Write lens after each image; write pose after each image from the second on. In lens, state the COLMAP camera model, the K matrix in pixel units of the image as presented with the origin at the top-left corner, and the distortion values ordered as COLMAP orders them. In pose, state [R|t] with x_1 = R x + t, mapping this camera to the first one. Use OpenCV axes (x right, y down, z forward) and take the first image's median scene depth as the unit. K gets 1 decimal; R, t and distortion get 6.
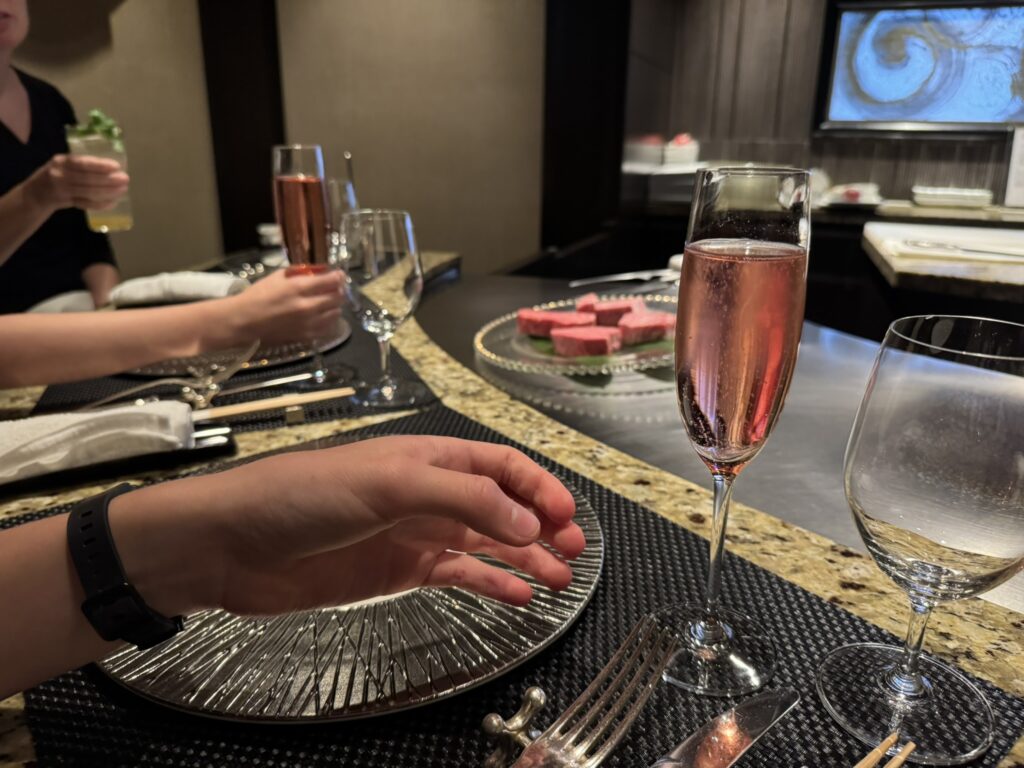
lens RADIAL K [[721.7, 0, 513.0], [0, 721.7, 381.7], [0, 0, 1]] dist [0.004900, -0.012622]
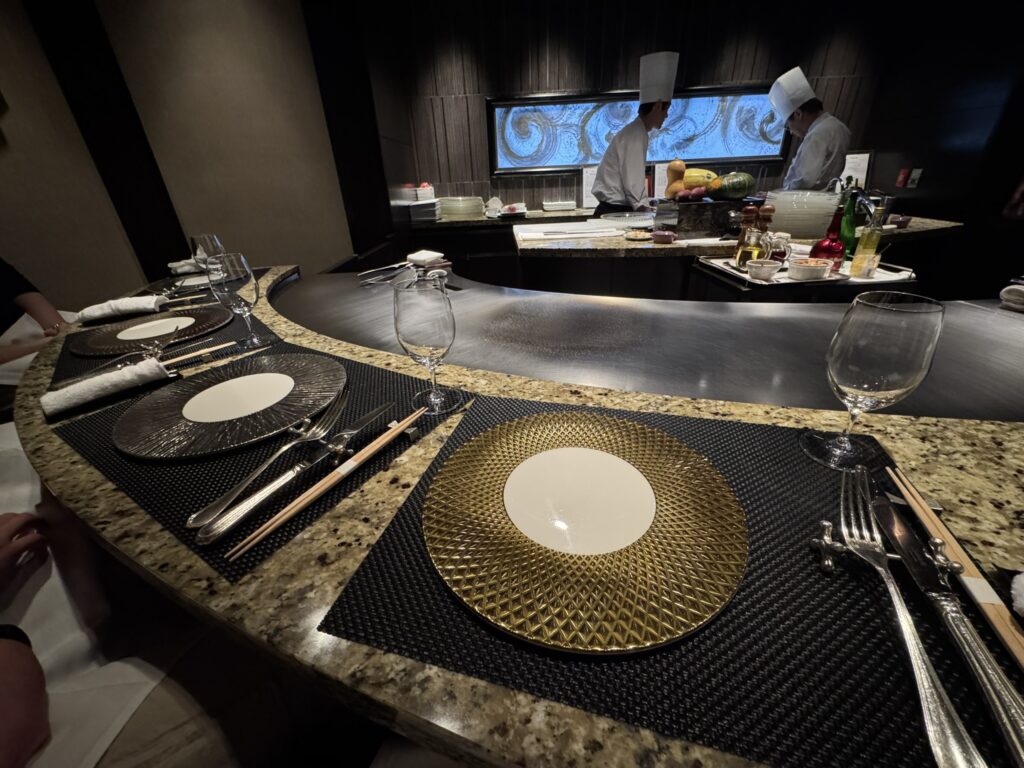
lens RADIAL K [[409.9, 0, 505.4], [0, 409.9, 386.0], [0, 0, 1]] dist [-0.001583, -0.000110]
pose [[0.941308, -0.202566, 0.270012, 0.148037], [0.159893, 0.972063, 0.171839, 0.048621], [-0.297277, -0.118580, 0.947399, -0.338522]]
